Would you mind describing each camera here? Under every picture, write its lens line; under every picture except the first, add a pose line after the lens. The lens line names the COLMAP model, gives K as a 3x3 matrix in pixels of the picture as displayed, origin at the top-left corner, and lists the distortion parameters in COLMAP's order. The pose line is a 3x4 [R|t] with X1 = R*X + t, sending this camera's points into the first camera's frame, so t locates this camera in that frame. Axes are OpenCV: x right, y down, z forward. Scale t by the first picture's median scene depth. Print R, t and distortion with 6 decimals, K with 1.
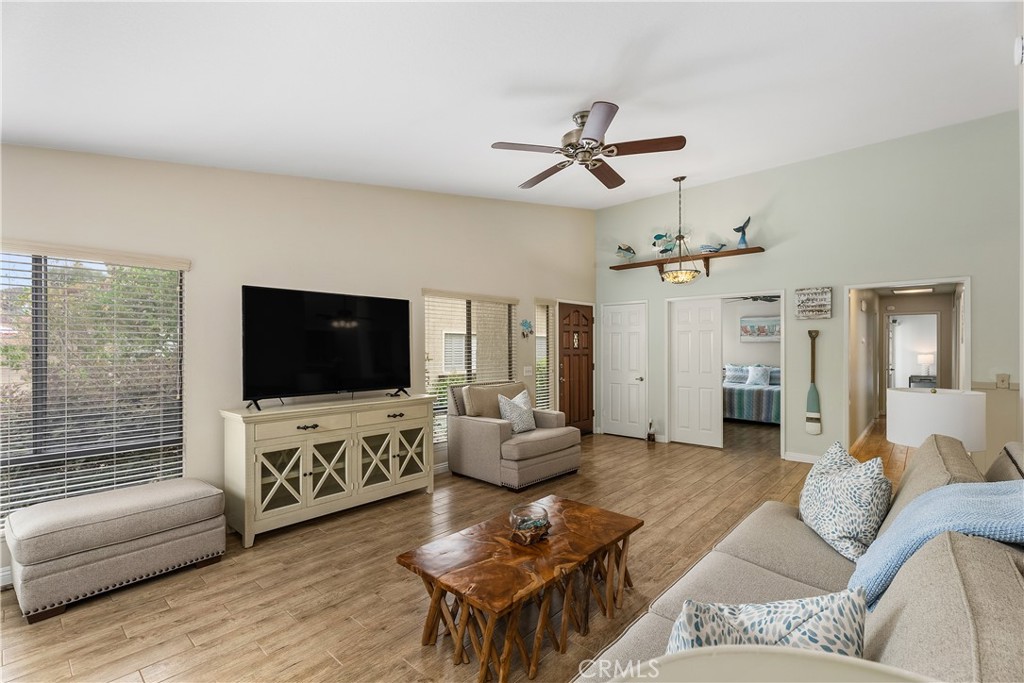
lens RADIAL K [[460.5, 0, 513.3], [0, 460.5, 349.3], [0, 0, 1]] dist [0.001460, 0.000234]
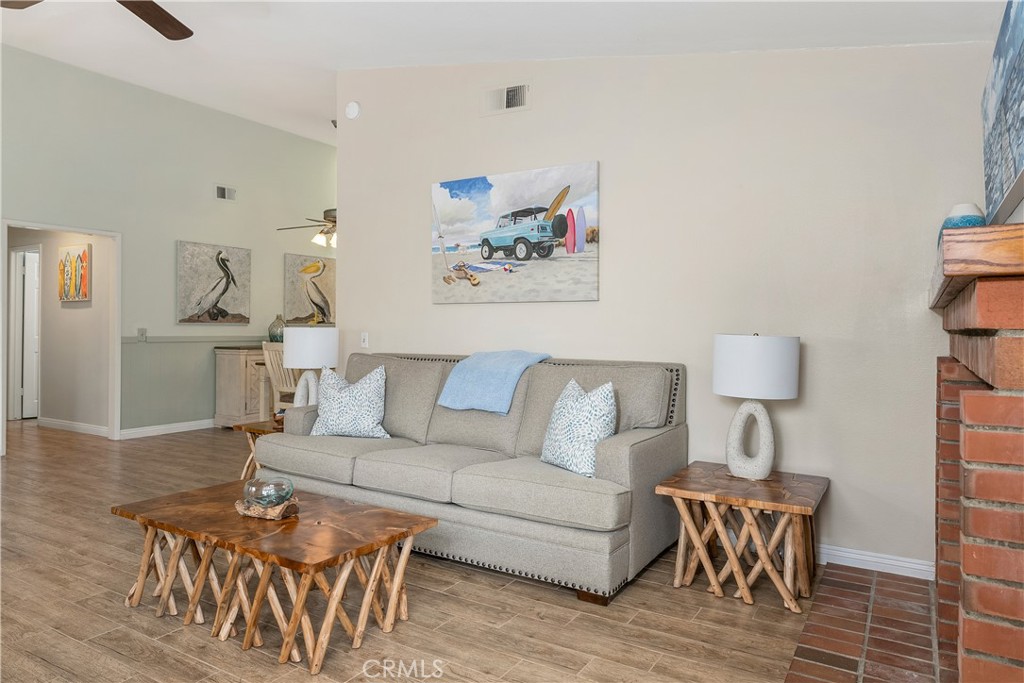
lens RADIAL K [[659.3, 0, 507.7], [0, 659.3, 328.9], [0, 0, 1]] dist [-0.008197, 0.008473]
pose [[-0.174182, -0.004383, 0.984704, -0.621496], [-0.000227, 0.999990, 0.004411, 0.049259], [-0.984713, 0.000545, -0.174181, 0.438855]]
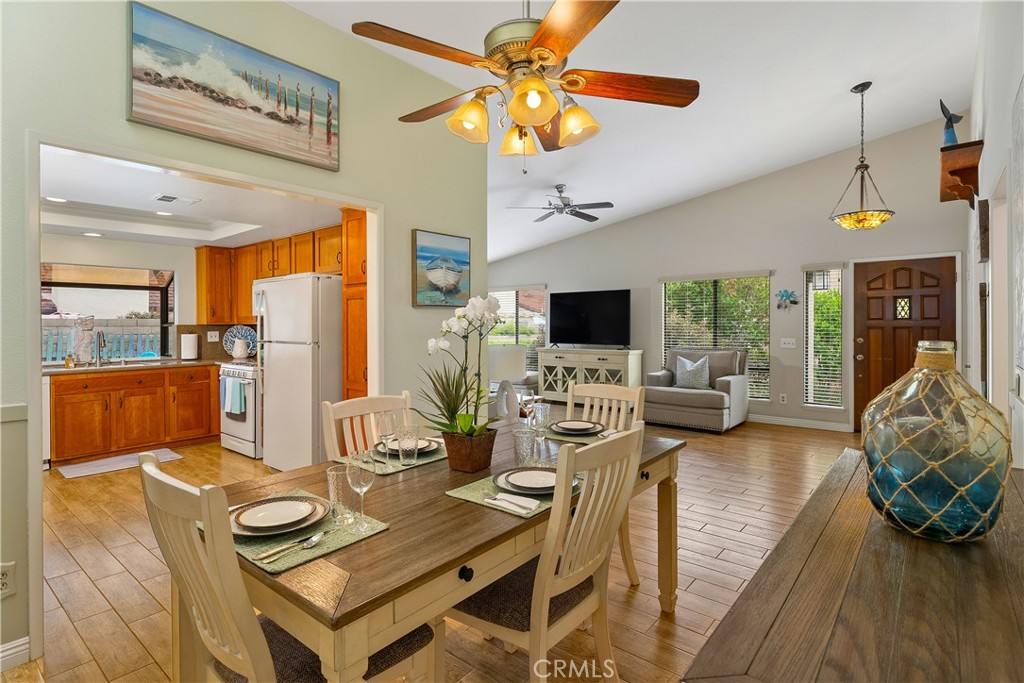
lens RADIAL K [[524.9, 0, 512.8], [0, 524.9, 324.3], [0, 0, 1]] dist [0.000113, -0.000005]
pose [[0.047736, 0.001885, -0.998858, 1.572654], [0.000026, 0.999998, 0.001888, 0.008191], [0.998860, -0.000116, 0.047736, 0.531307]]
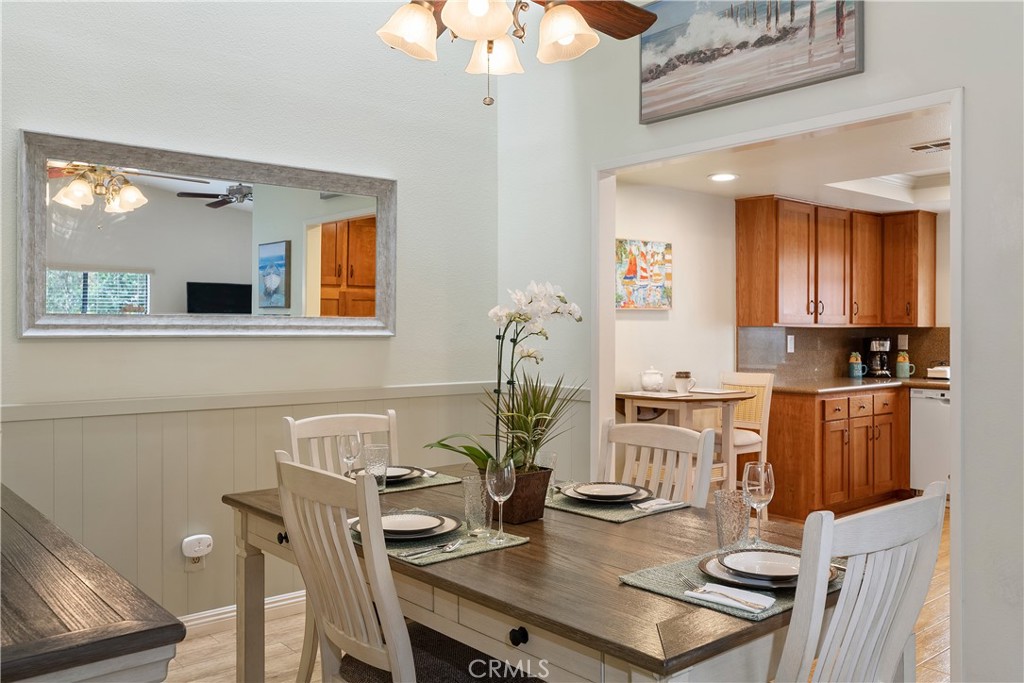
lens RADIAL K [[841.4, 0, 512.0], [0, 841.4, 327.2], [0, 0, 1]] dist [-0.017806, 0.019374]
pose [[-0.989951, -0.001537, 0.141403, 1.014645], [-0.001012, 0.999992, 0.003787, 0.008674], [-0.141408, 0.003605, -0.989945, 1.065720]]
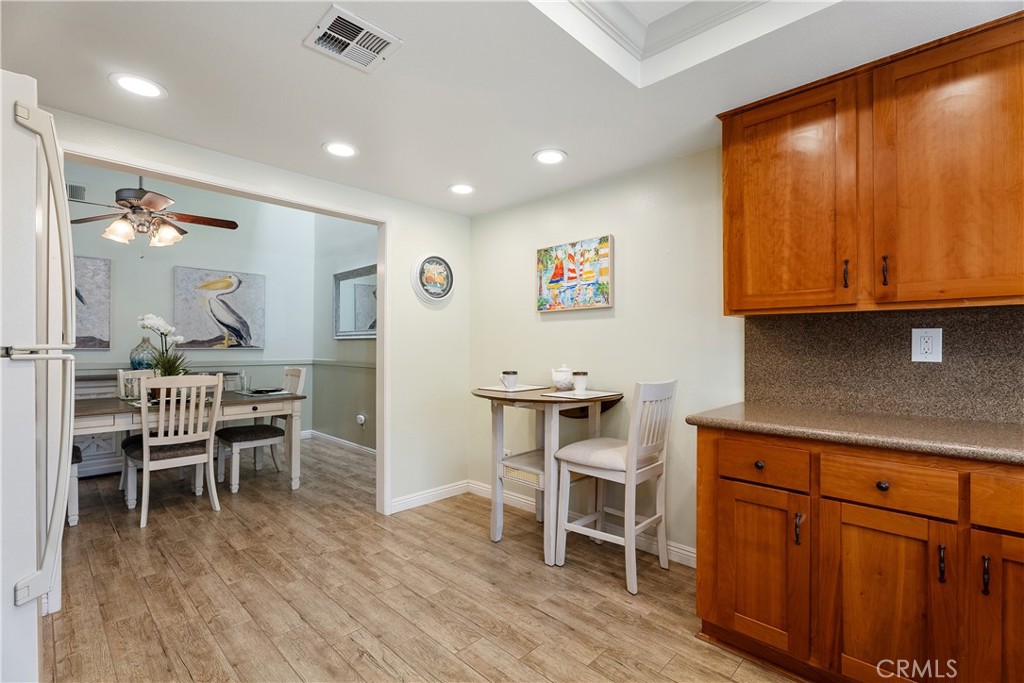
lens RADIAL K [[460.5, 0, 499.7], [0, 460.5, 344.1], [0, 0, 1]] dist [0.001460, 0.000234]
pose [[0.056784, 0.003381, 0.998381, 0.283615], [0.005621, 0.999977, -0.003706, 0.042004], [-0.998371, 0.005822, 0.056764, -0.140955]]
